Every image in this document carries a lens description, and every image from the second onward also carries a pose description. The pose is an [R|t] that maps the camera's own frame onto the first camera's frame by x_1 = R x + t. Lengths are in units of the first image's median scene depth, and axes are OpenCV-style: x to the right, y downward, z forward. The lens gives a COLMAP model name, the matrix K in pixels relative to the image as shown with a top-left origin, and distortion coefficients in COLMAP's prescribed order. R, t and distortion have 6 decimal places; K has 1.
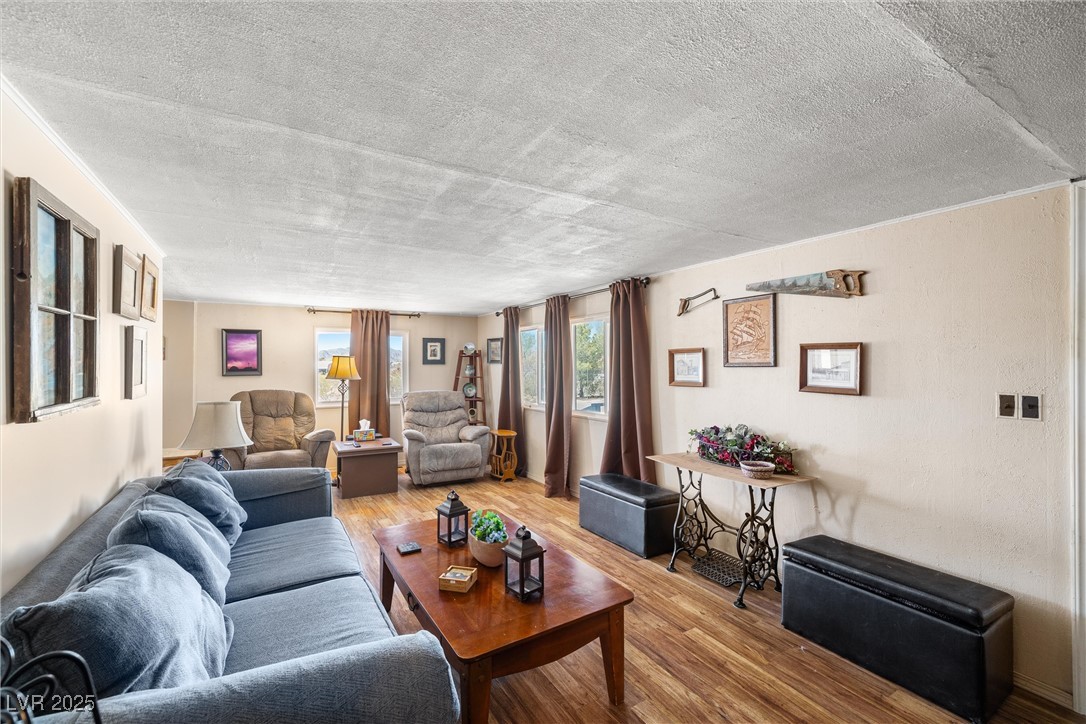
lens RADIAL K [[456.7, 0, 538.2], [0, 456.7, 360.0], [0, 0, 1]] dist [0.000137, 0.000064]
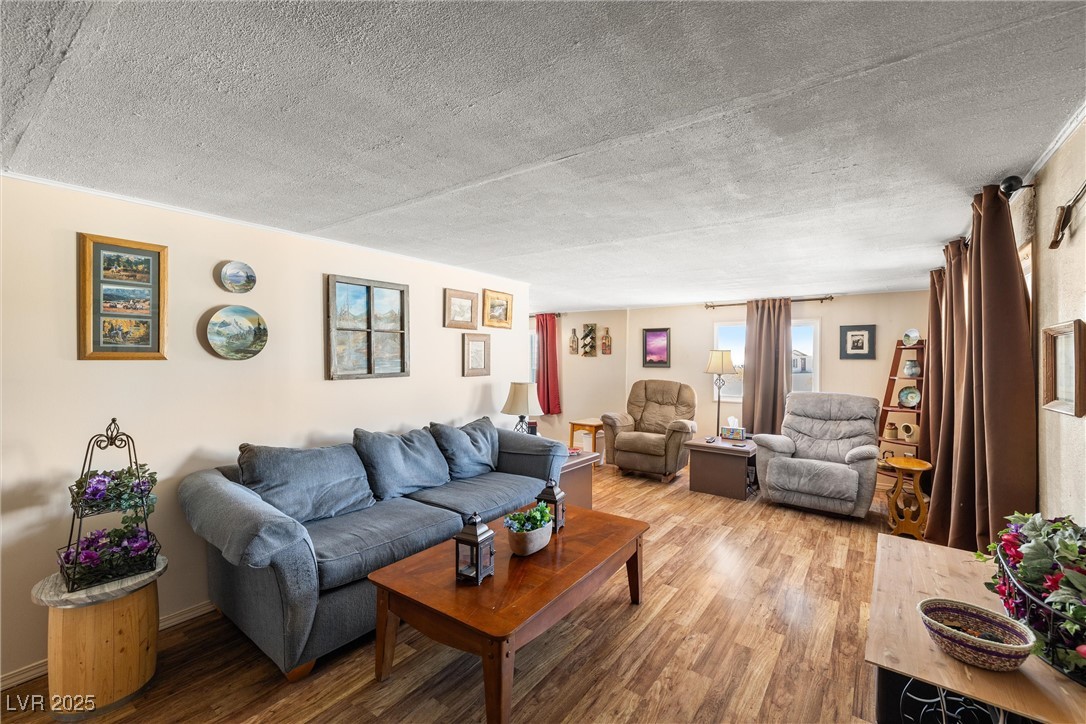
lens RADIAL K [[465.0, 0, 541.6], [0, 465.0, 351.1], [0, 0, 1]] dist [0.002648, 0.000438]
pose [[0.387139, -0.008986, -0.921977, 0.354035], [0.000290, 0.999954, -0.009624, 0.003575], [0.922021, 0.003458, 0.387124, 0.258436]]
